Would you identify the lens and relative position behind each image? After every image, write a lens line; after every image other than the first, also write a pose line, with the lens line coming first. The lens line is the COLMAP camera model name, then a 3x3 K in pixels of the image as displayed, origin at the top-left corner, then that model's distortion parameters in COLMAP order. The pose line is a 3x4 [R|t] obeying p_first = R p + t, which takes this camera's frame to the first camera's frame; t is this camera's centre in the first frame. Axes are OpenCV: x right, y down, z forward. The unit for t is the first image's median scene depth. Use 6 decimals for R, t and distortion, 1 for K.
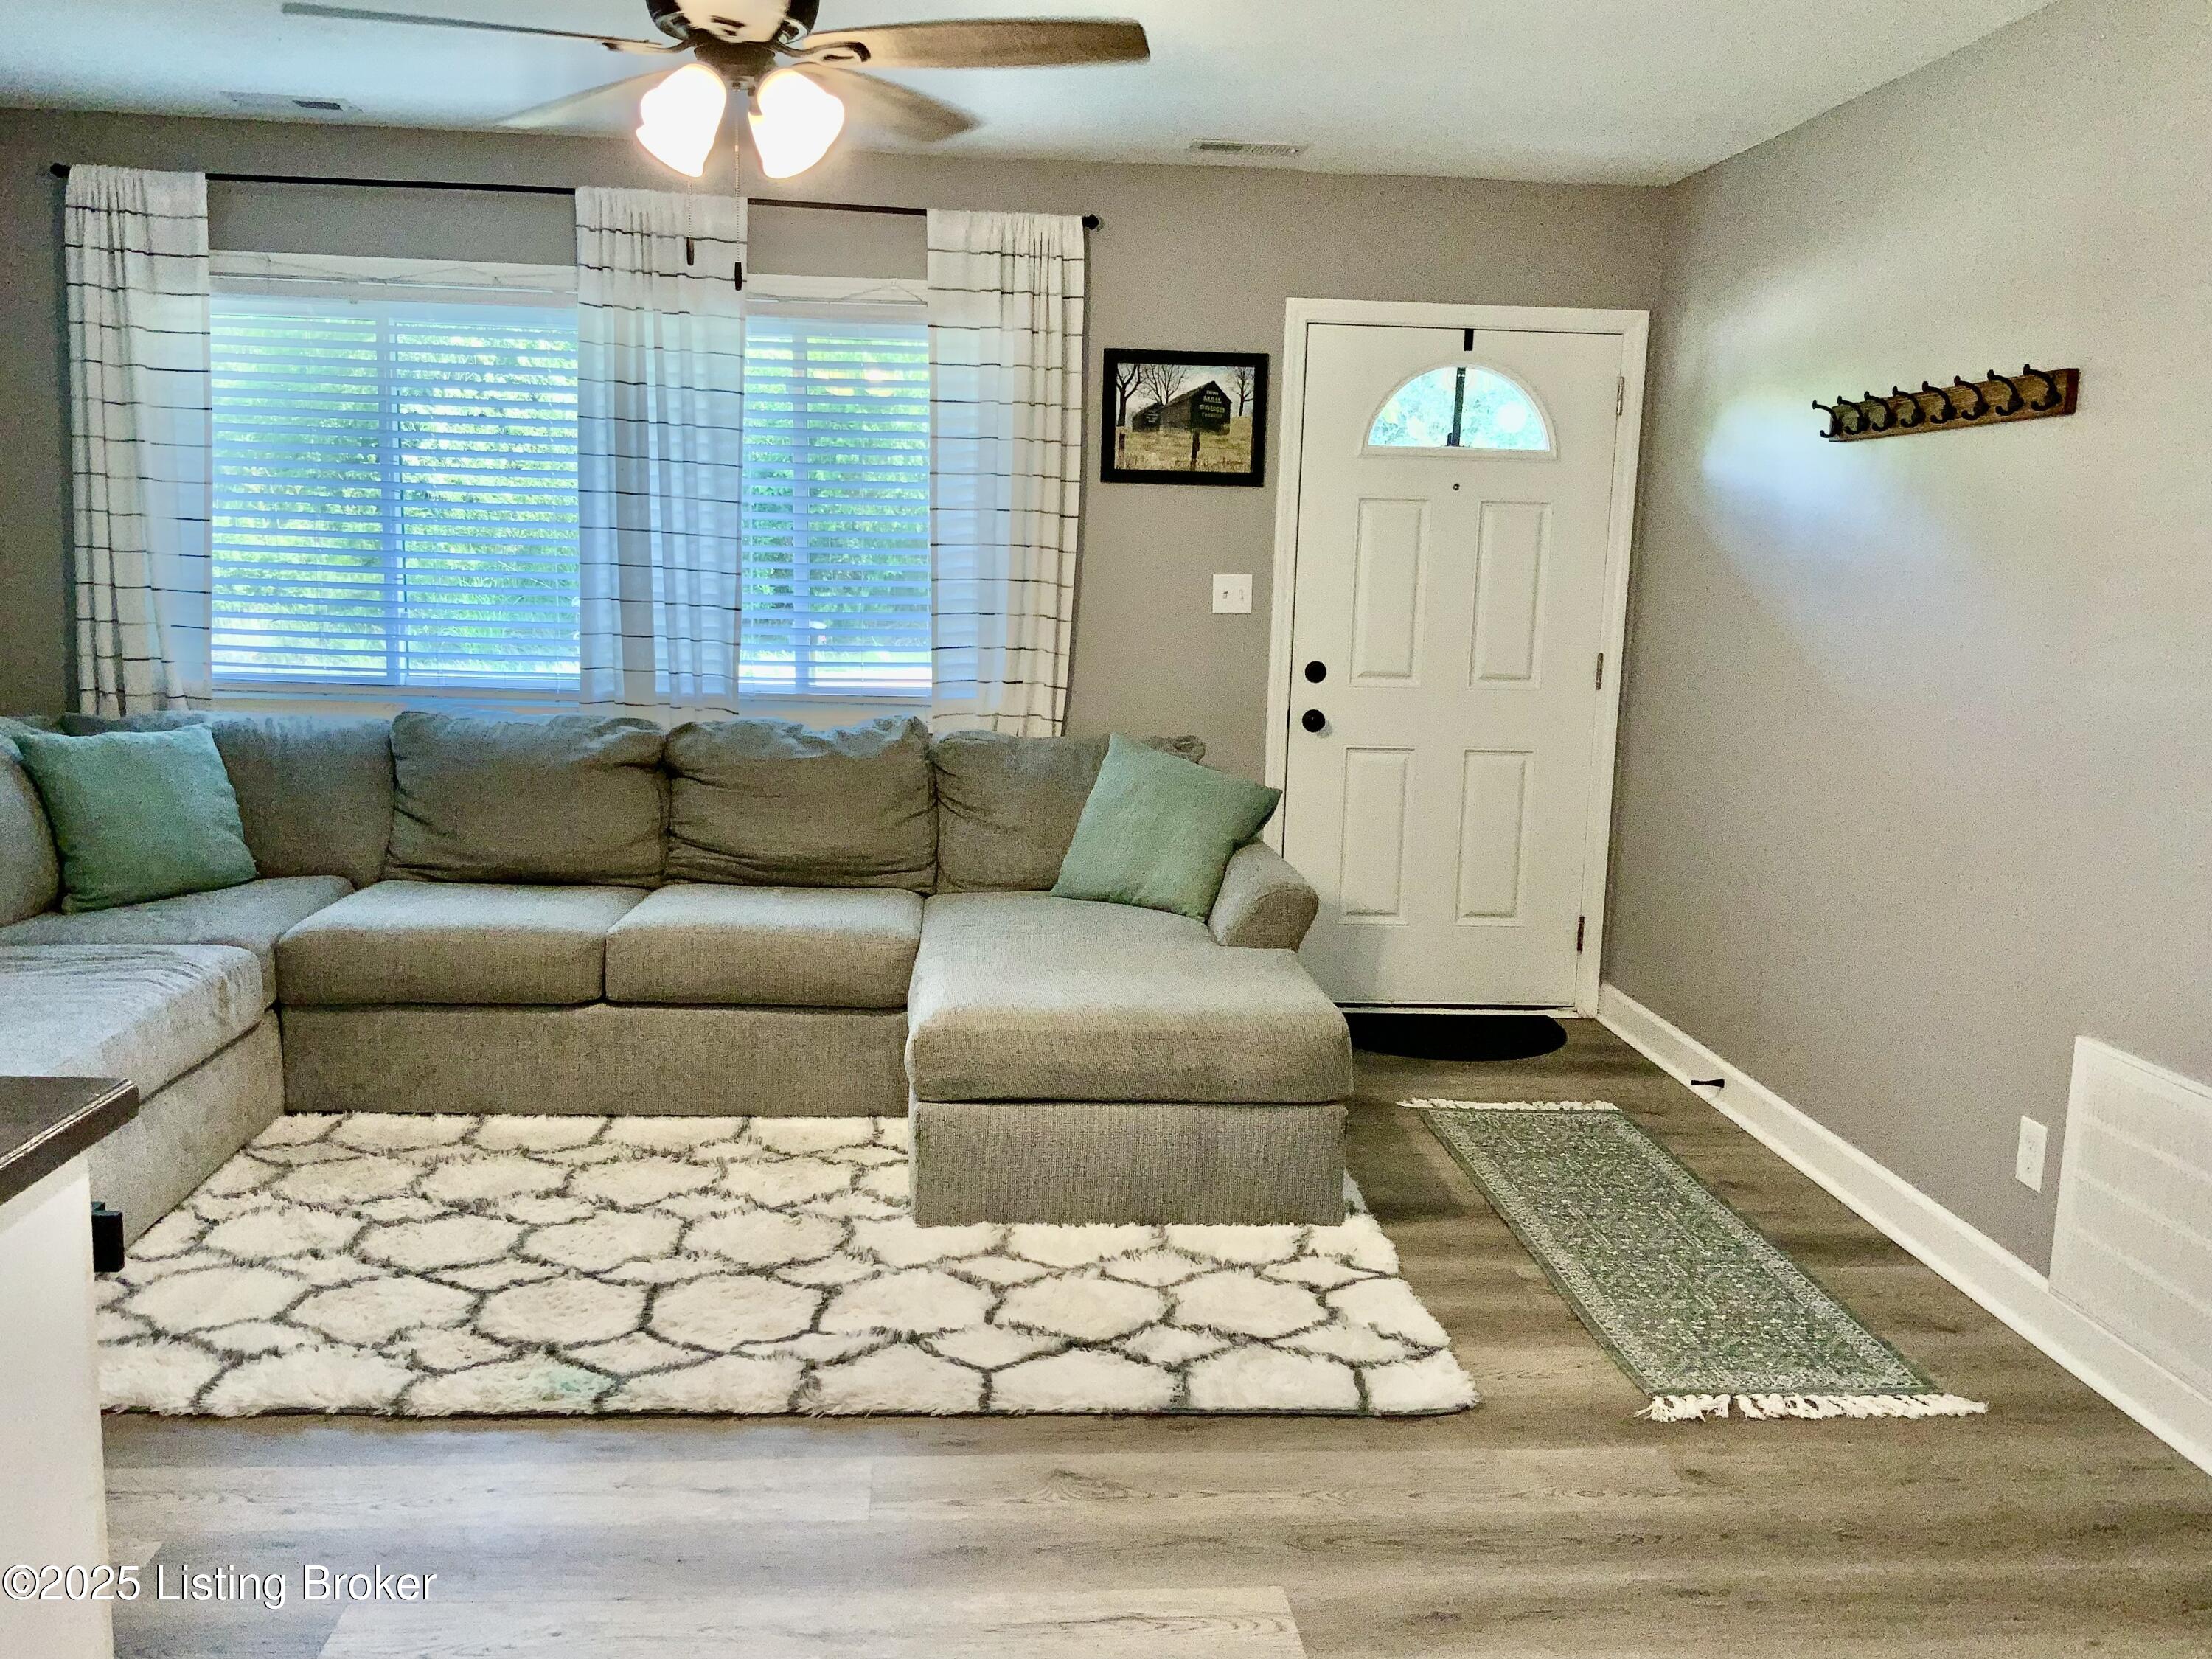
lens RADIAL K [[1826.7, 0, 1106.0], [0, 1826.7, 829.5], [0, 0, 1]] dist [0.124262, -0.255284]
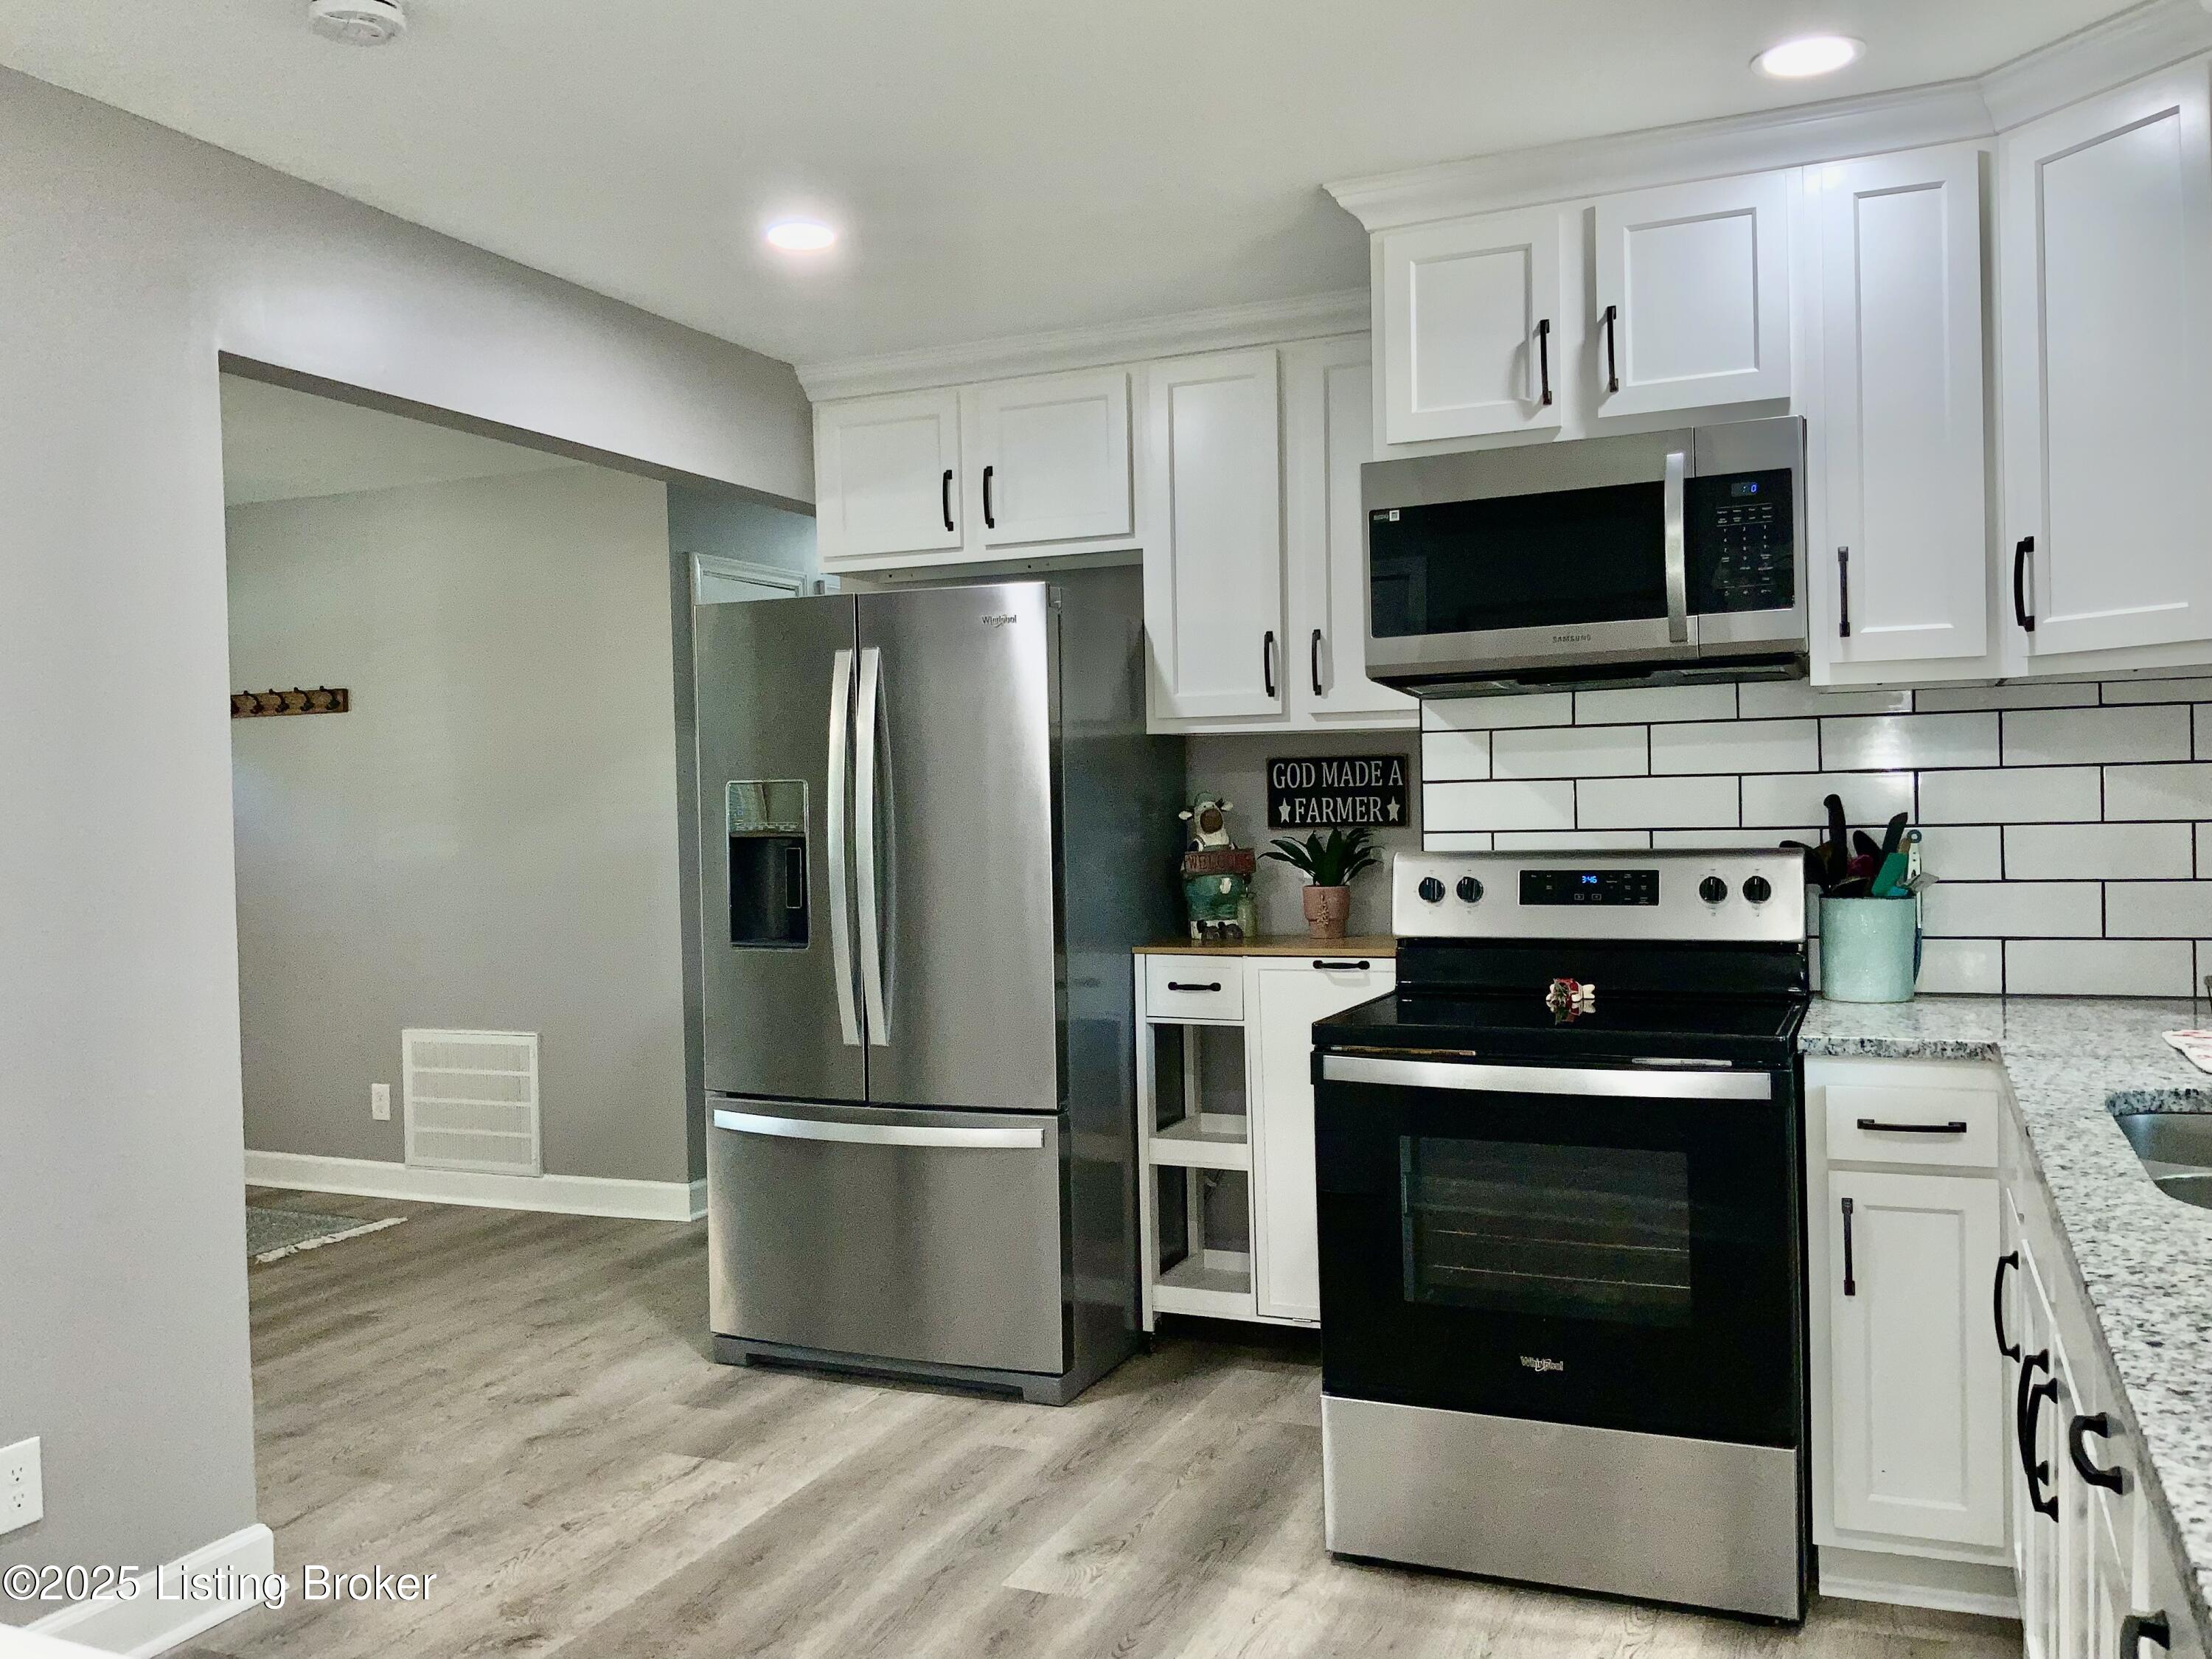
lens RADIAL K [[1826.7, 0, 1106.0], [0, 1826.7, 829.5], [0, 0, 1]] dist [0.124262, -0.255284]
pose [[0.474734, -0.055298, 0.878391, -0.803111], [0.166909, 0.985570, -0.028162, 0.082209], [-0.864158, 0.159981, 0.477113, -0.581616]]
